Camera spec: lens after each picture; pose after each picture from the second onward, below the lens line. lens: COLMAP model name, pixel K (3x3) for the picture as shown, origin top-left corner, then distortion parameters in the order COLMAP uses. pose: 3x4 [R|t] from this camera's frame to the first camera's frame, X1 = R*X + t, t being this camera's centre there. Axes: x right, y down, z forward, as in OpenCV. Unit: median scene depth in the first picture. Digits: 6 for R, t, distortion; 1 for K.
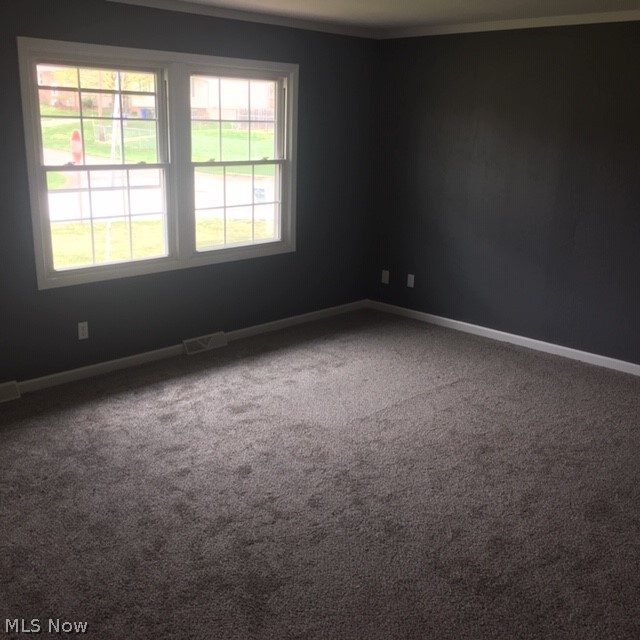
lens RADIAL K [[722.0, 0, 319.7], [0, 722.0, 320.6], [0, 0, 1]] dist [0.012883, 0.000000]
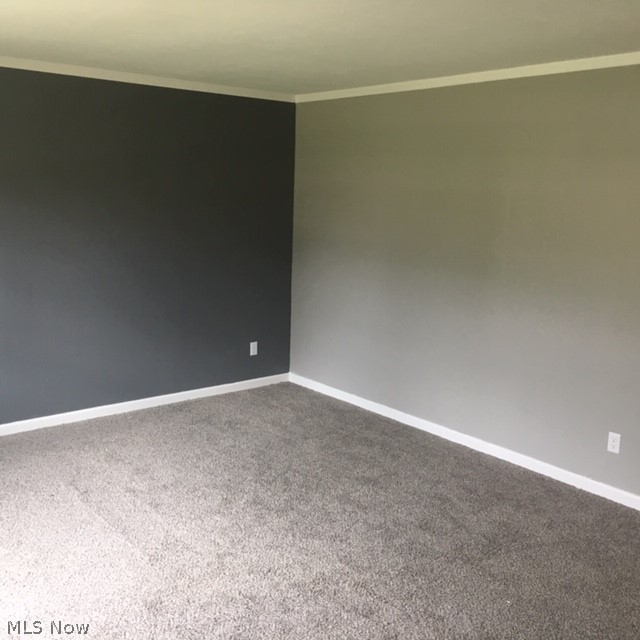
lens RADIAL K [[722.0, 0, 324.1], [0, 722.0, 320.6], [0, 0, 1]] dist [0.012883, 0.000000]
pose [[0.126503, -0.212298, 0.968982, -0.640567], [0.265111, 0.948533, 0.173206, -0.196082], [-0.955883, 0.234977, 0.176274, 0.677282]]
